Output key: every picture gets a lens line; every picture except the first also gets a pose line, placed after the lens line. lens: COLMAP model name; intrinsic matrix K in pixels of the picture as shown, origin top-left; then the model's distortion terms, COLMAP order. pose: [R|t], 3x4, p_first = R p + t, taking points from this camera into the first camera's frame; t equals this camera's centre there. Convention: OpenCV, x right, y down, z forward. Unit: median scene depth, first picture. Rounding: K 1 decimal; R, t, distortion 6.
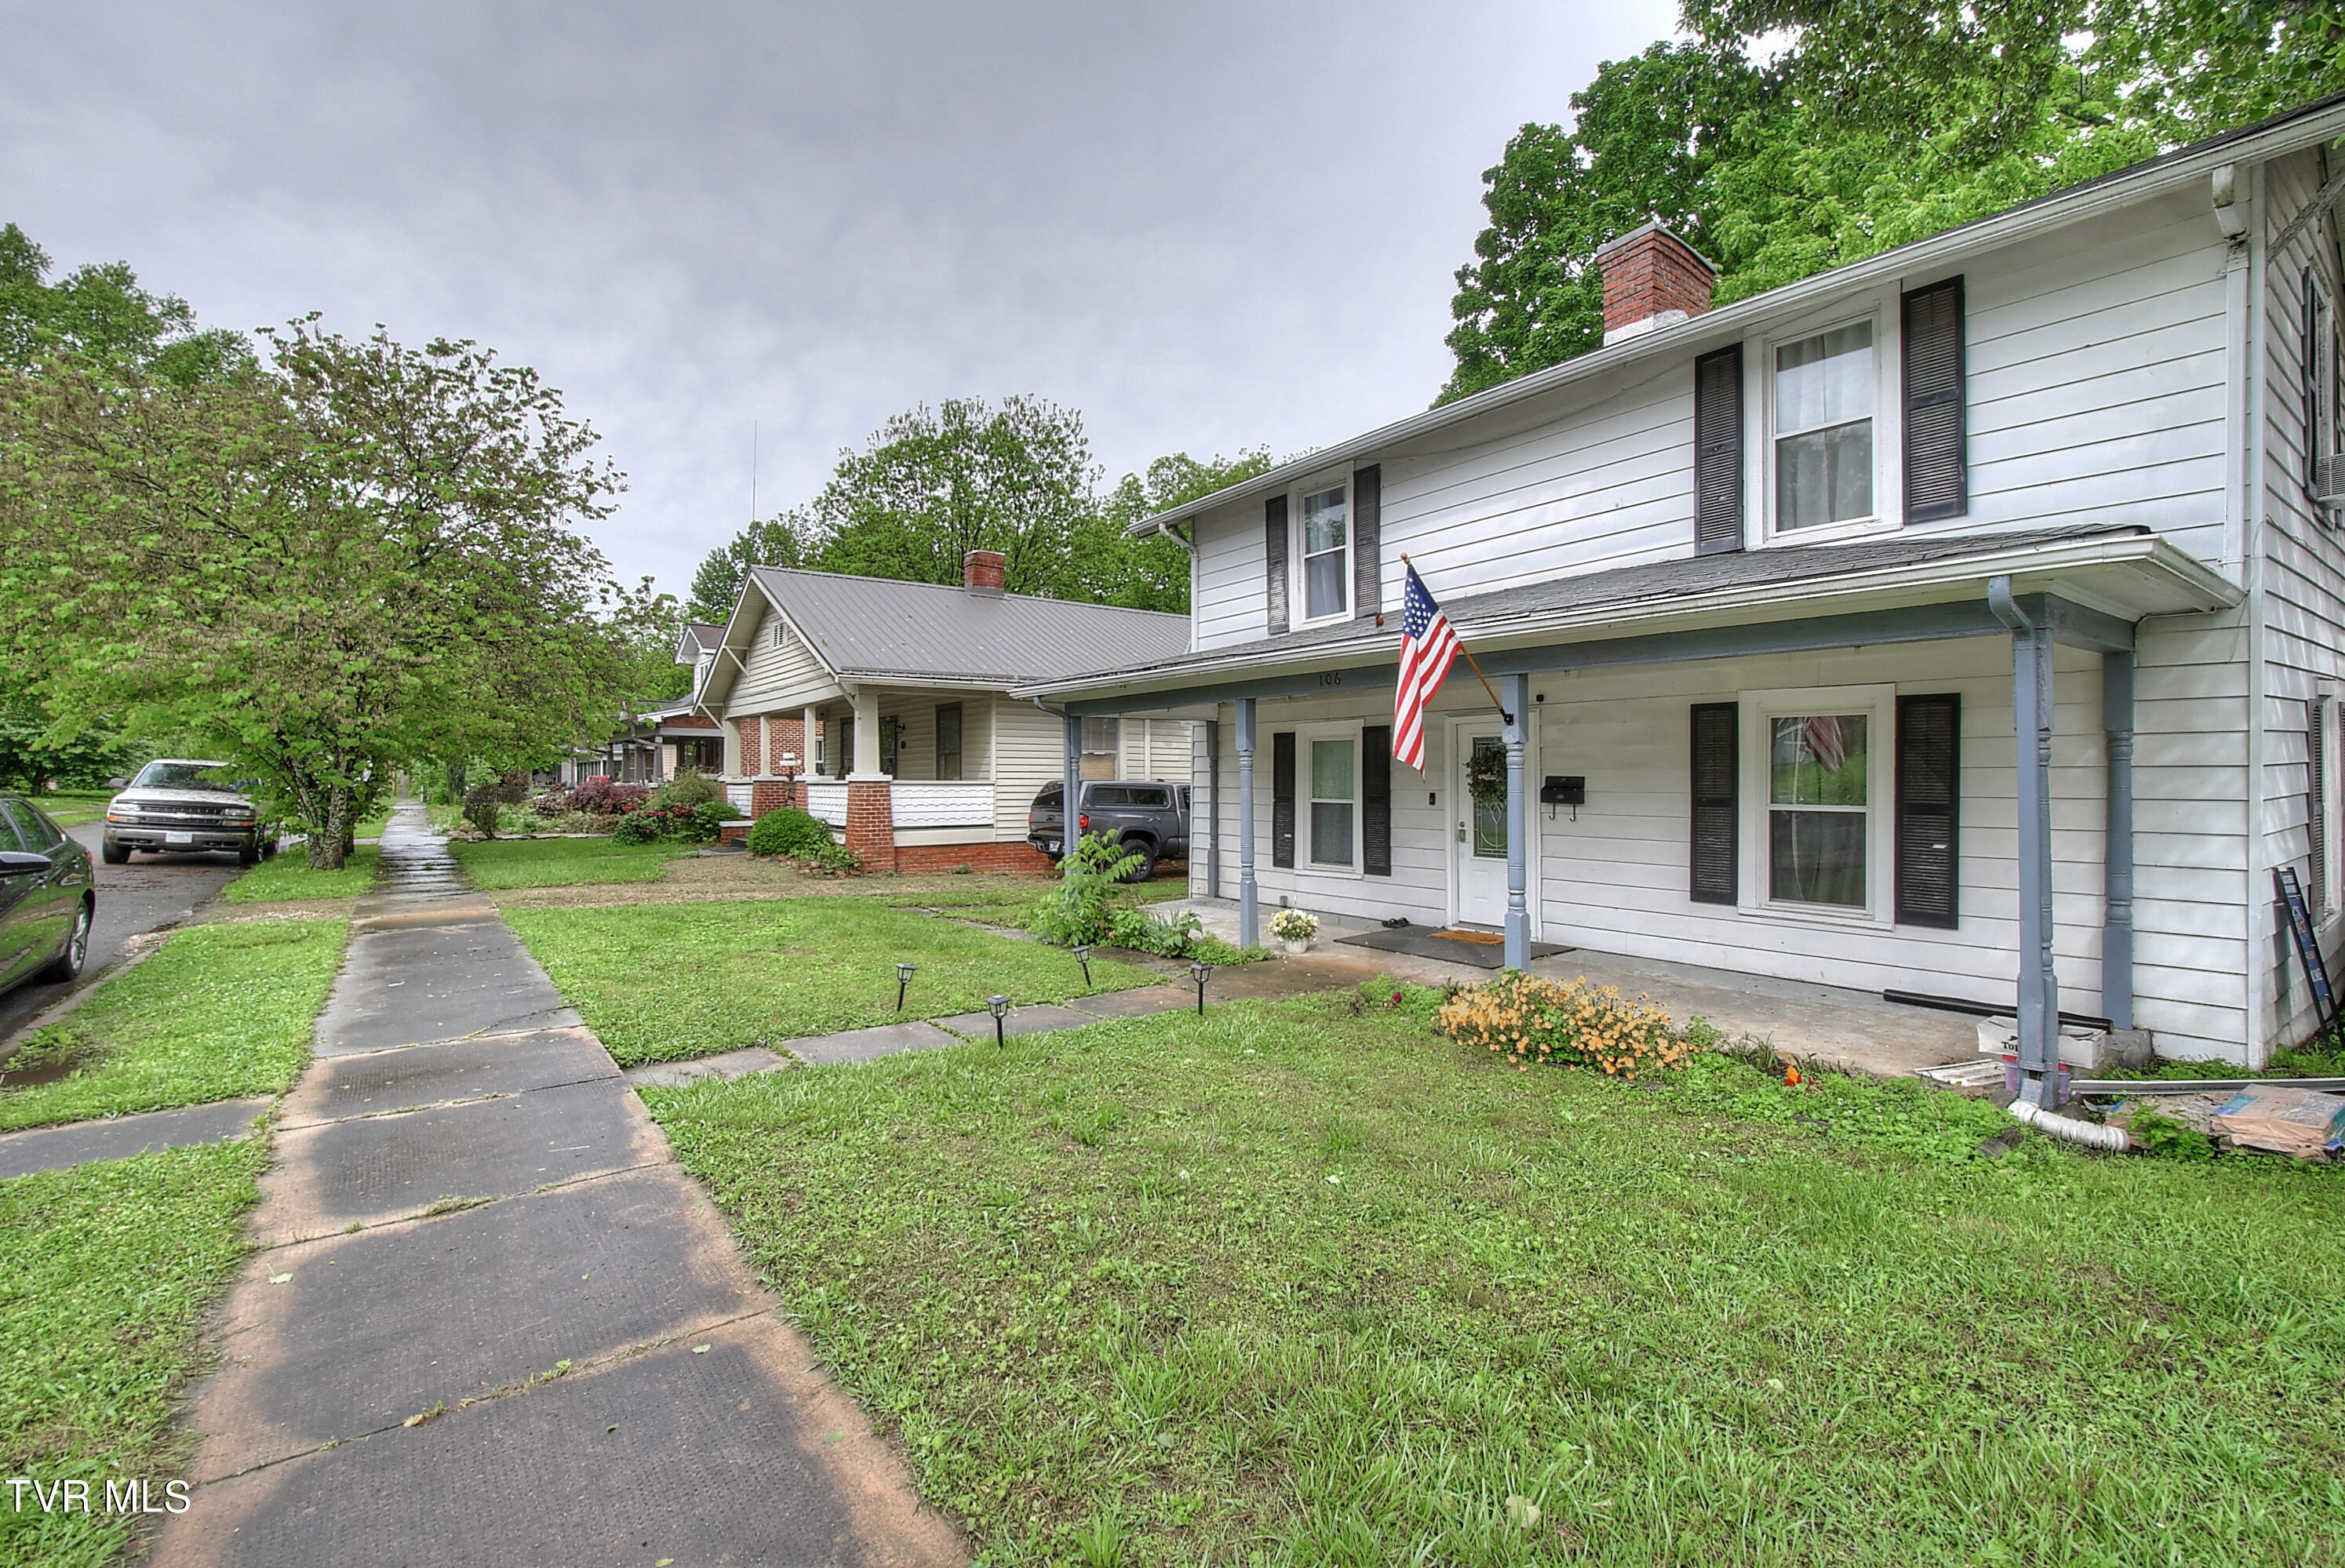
lens RADIAL K [[1031.2, 0, 1166.9], [0, 1031.2, 786.9], [0, 0, 1]] dist [0.000670, -0.008662]
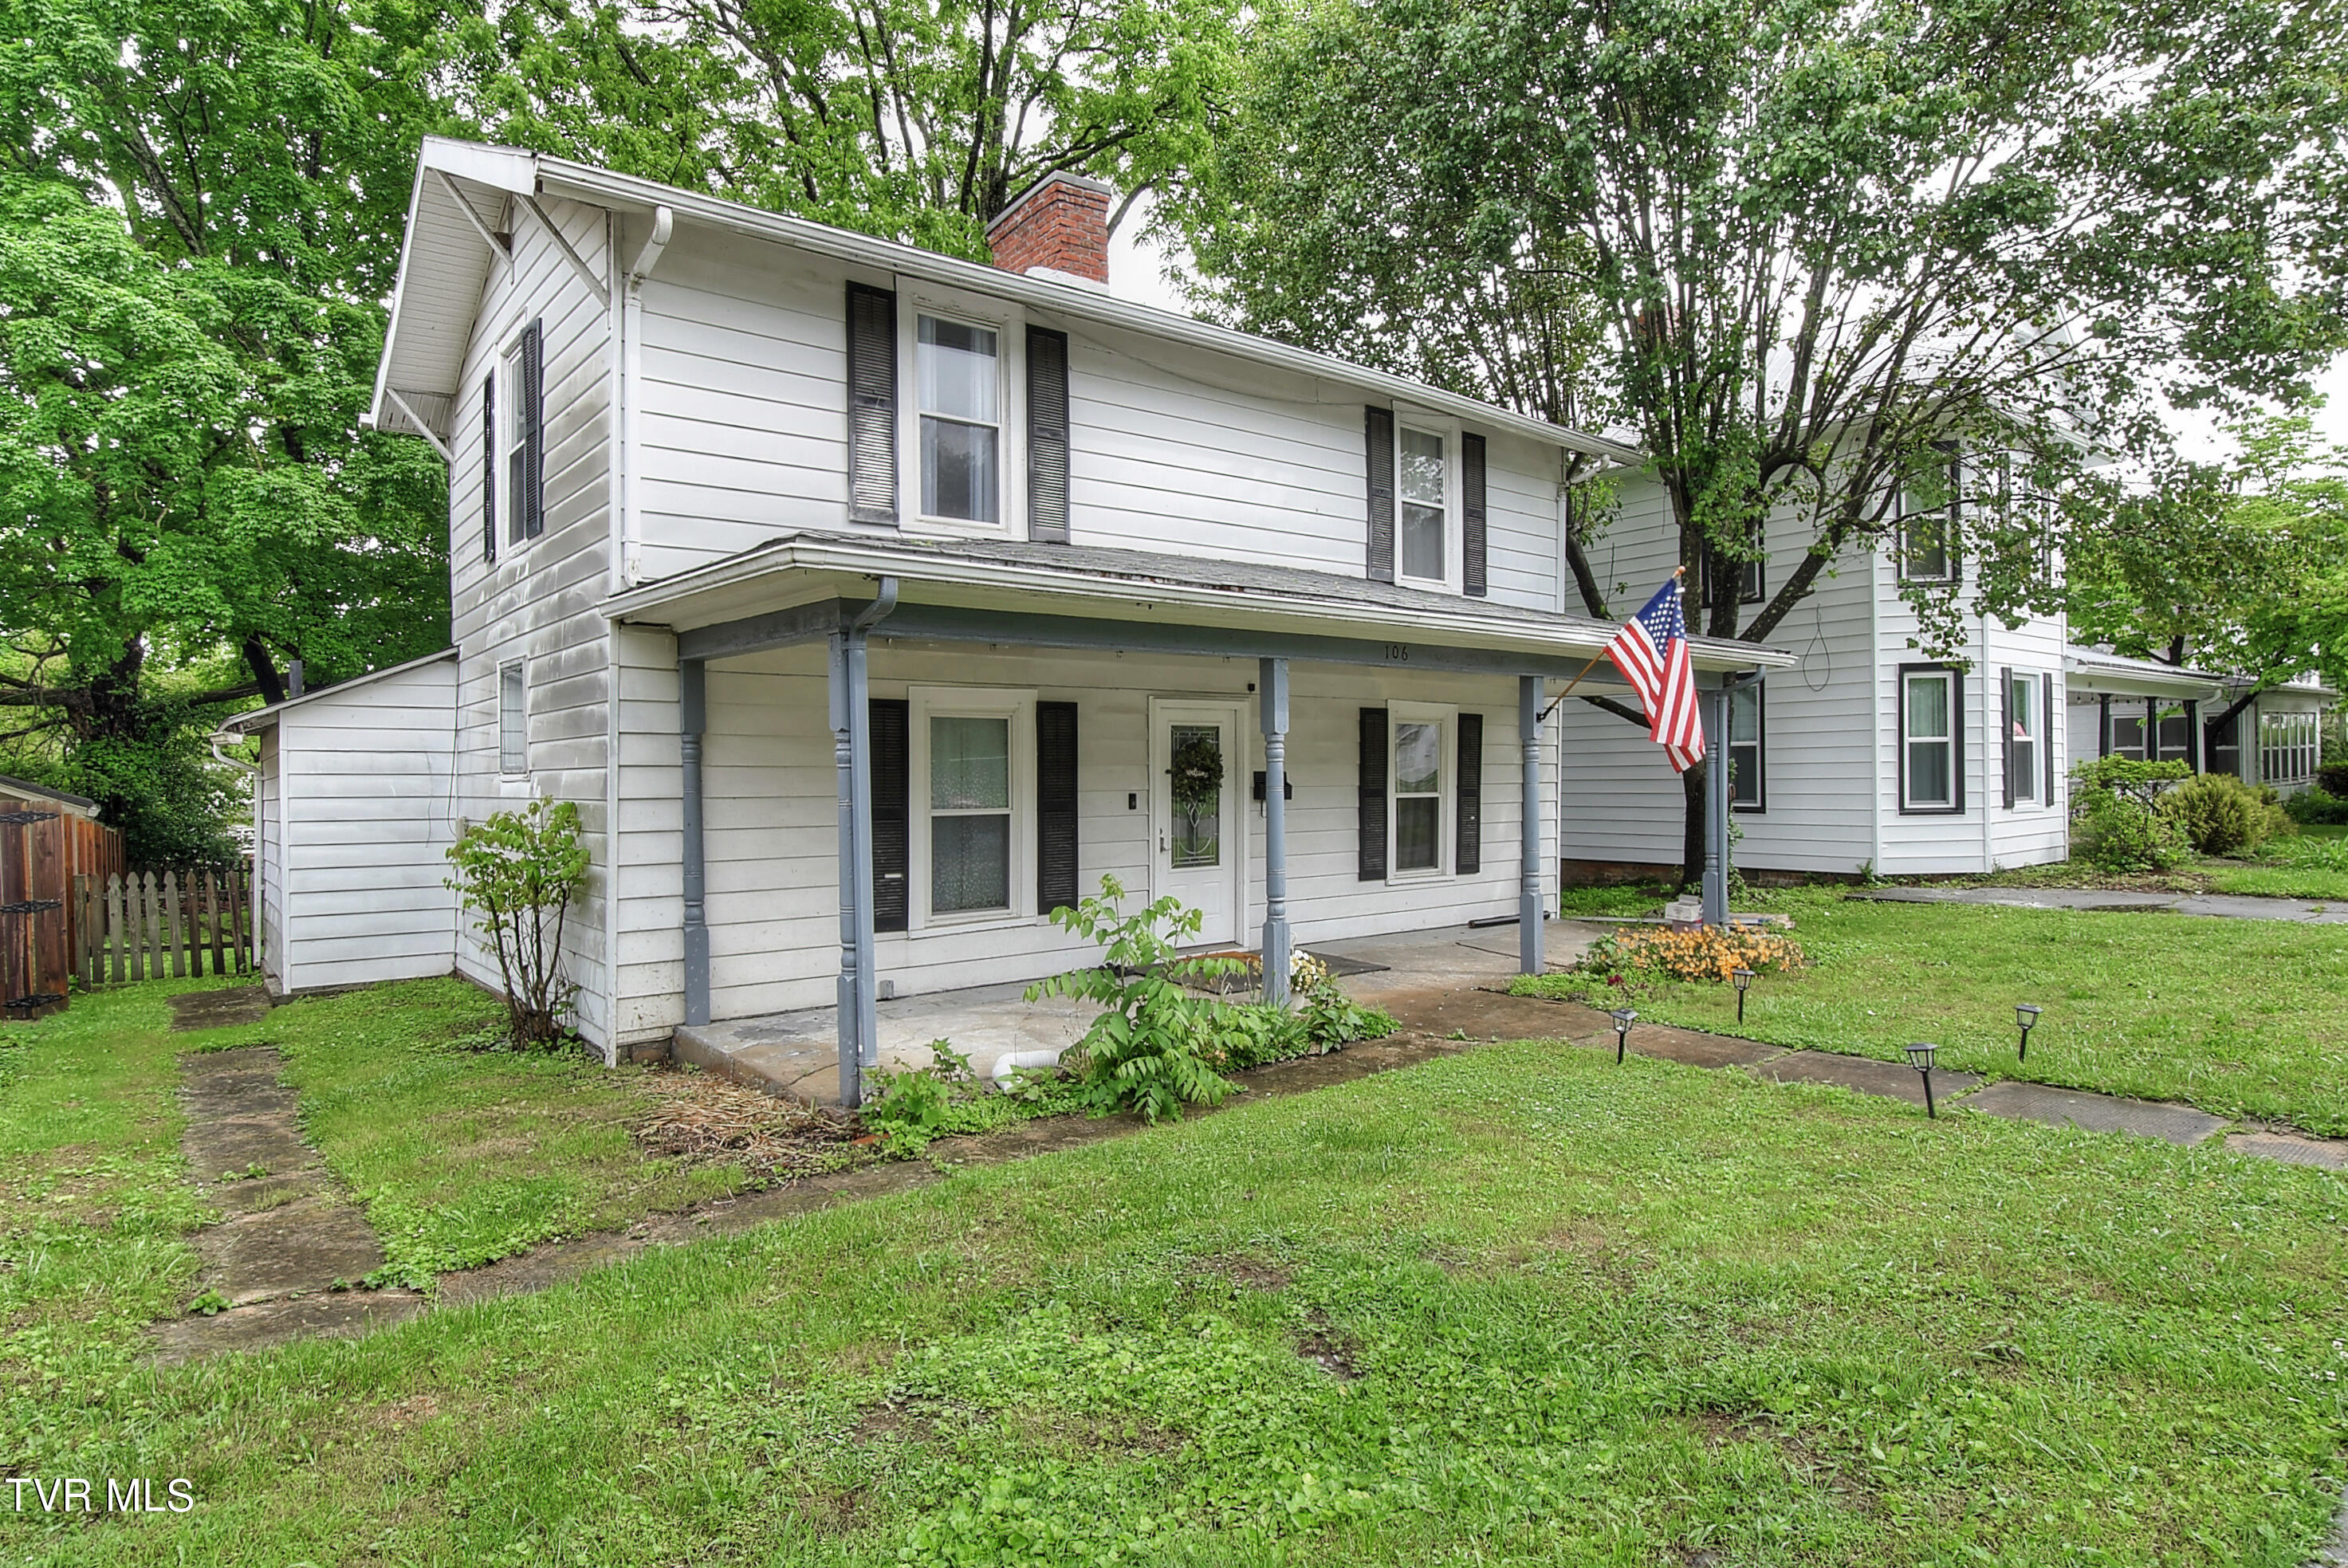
lens RADIAL K [[1392.8, 0, 1179.9], [0, 1392.8, 788.5], [0, 0, 1]] dist [-0.000810, 0.000719]
pose [[-0.079033, 0.000438, 0.996872, -1.026824], [0.024437, 0.999700, 0.001498, 0.001327], [-0.996572, 0.024479, -0.079020, 1.357602]]
